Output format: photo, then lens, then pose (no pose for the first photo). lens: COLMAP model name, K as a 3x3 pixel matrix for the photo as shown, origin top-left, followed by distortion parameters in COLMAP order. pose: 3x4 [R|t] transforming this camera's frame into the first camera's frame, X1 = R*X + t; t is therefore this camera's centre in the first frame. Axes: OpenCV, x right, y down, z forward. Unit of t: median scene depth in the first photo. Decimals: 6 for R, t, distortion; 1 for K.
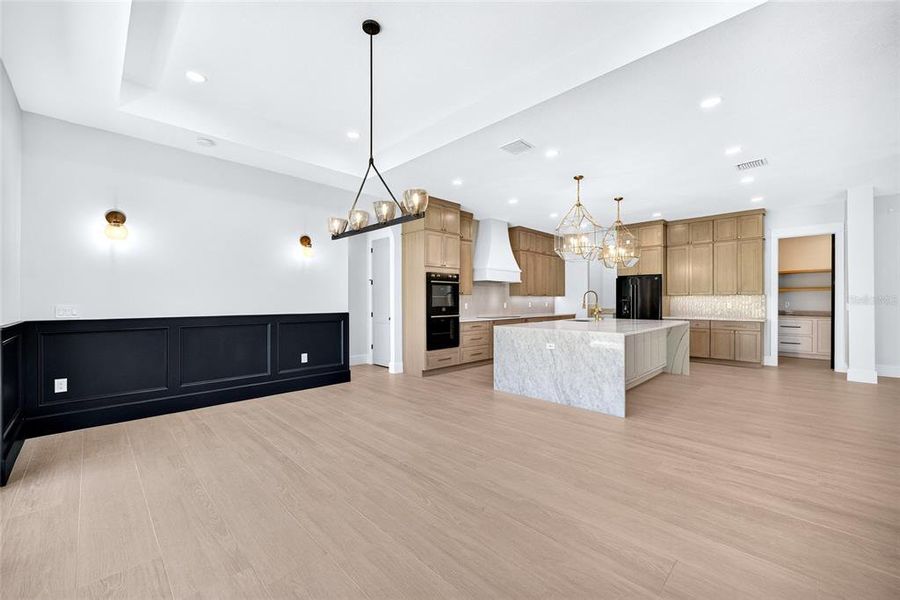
lens RADIAL K [[359.1, 0, 449.3], [0, 359.1, 304.9], [0, 0, 1]] dist [-0.007174, -0.000182]
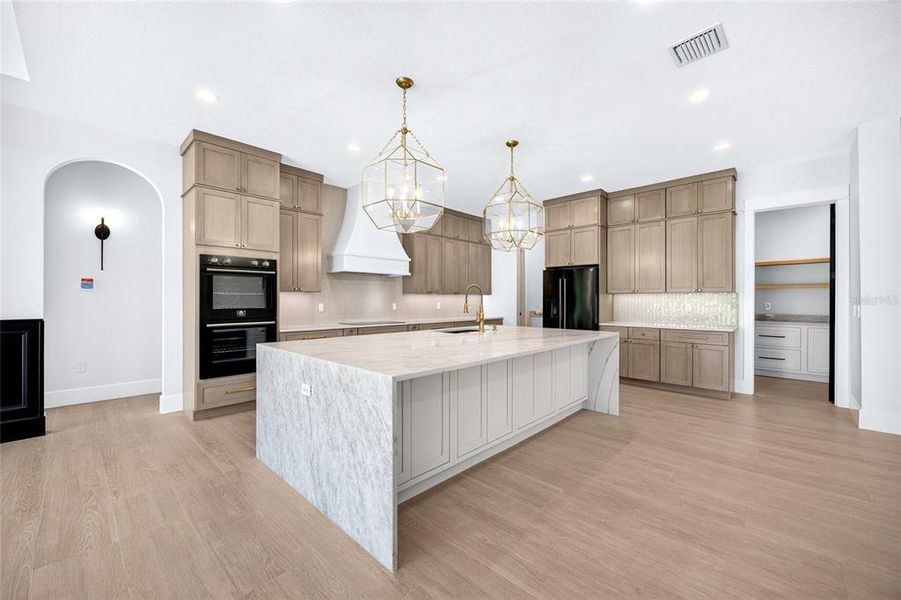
lens RADIAL K [[357.9, 0, 448.6], [0, 357.9, 303.6], [0, 0, 1]] dist [-0.007890, 0.000075]
pose [[0.999684, 0.002103, 0.025059, 0.303580], [-0.002029, 0.999994, -0.002957, -0.003832], [-0.025065, 0.002905, 0.999682, 0.316380]]
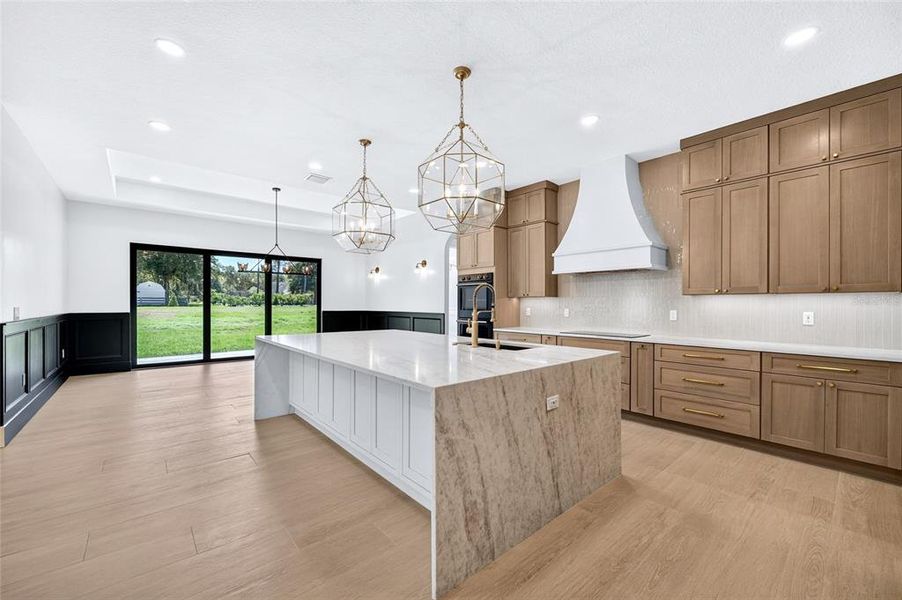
lens RADIAL K [[358.3, 0, 449.1], [0, 358.3, 303.6], [0, 0, 1]] dist [-0.007890, 0.000075]
pose [[-0.074511, -0.001375, -0.997219, 0.807133], [-0.017248, 0.999851, -0.000090, -0.011126], [0.997071, 0.017194, -0.074524, 0.900820]]
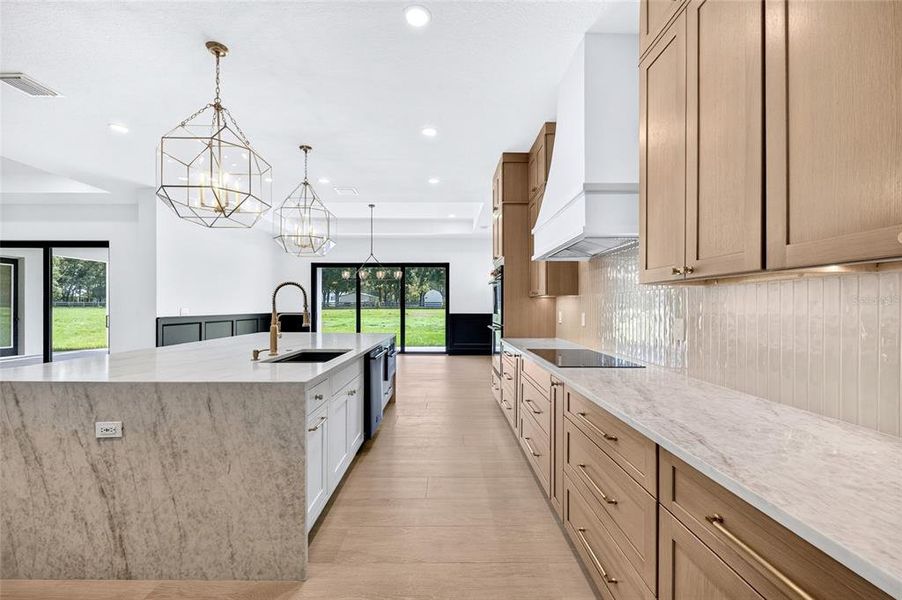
lens RADIAL K [[359.9, 0, 450.3], [0, 359.9, 304.9], [0, 0, 1]] dist [-0.007174, -0.000182]
pose [[-0.696185, -0.004413, -0.717849, 0.513015], [-0.014038, 0.999874, 0.007468, -0.016433], [0.717725, 0.015277, -0.696159, 1.290559]]
